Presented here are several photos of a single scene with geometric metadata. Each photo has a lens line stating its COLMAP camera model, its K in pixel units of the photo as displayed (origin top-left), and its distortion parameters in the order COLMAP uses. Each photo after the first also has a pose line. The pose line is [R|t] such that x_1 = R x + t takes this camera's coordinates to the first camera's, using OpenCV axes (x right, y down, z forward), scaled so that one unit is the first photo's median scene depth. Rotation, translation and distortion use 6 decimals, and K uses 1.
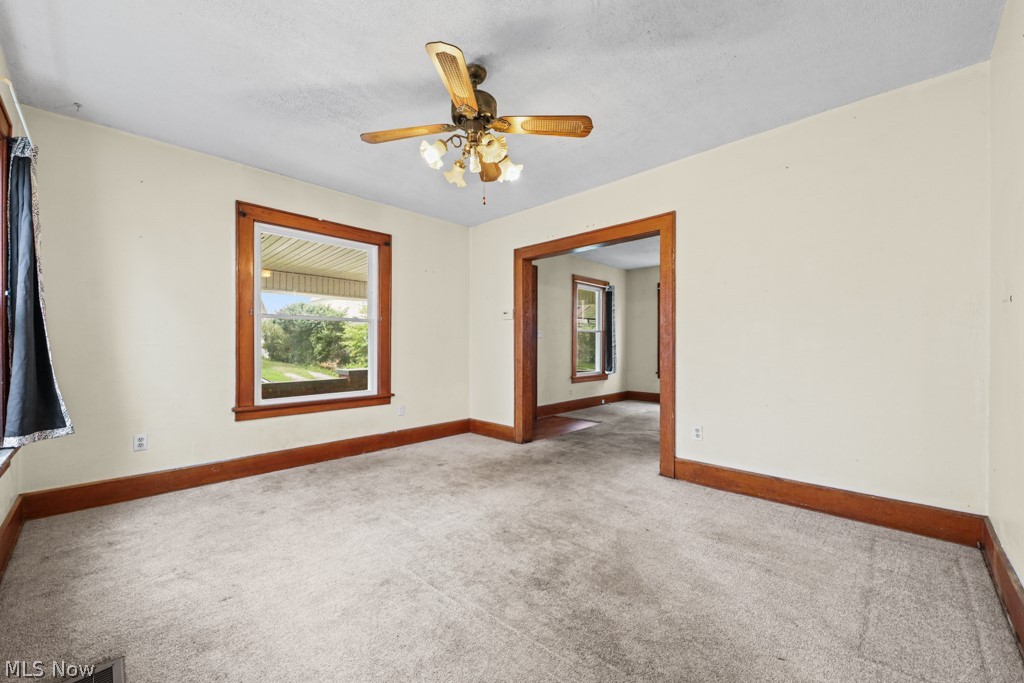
lens RADIAL K [[396.7, 0, 510.7], [0, 396.7, 347.2], [0, 0, 1]] dist [0.000609, -0.000245]
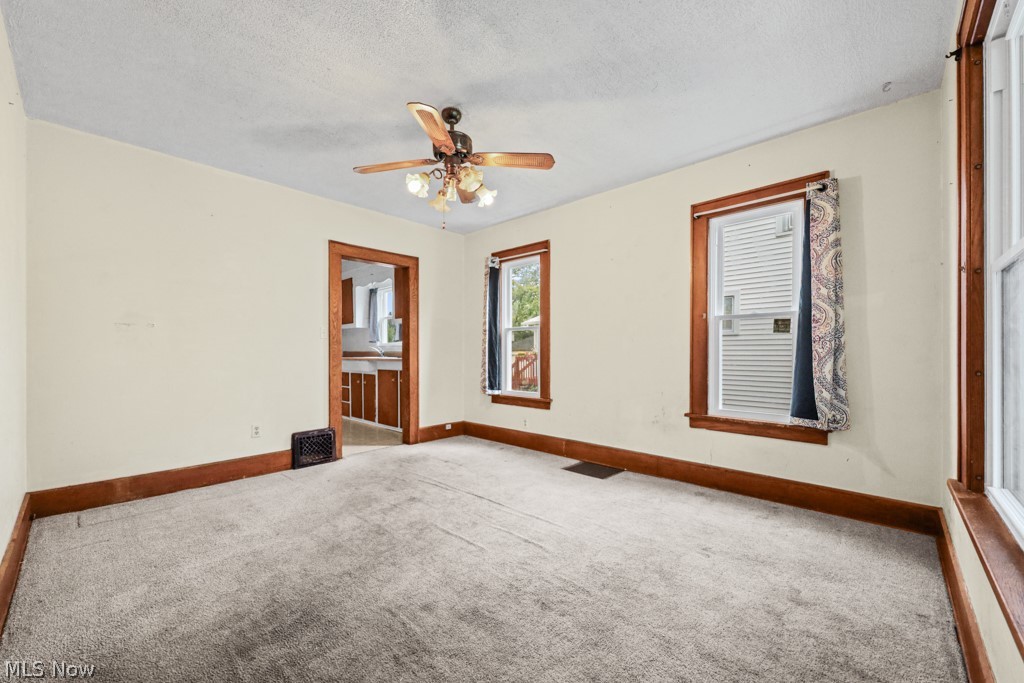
lens RADIAL K [[396.7, 0, 510.7], [0, 396.7, 347.2], [0, 0, 1]] dist [0.000609, -0.000245]
pose [[-0.999872, 0.001348, -0.015958, -0.223605], [0.001473, 0.999968, -0.007830, -0.001021], [0.015947, -0.007852, -0.999842, 1.986858]]
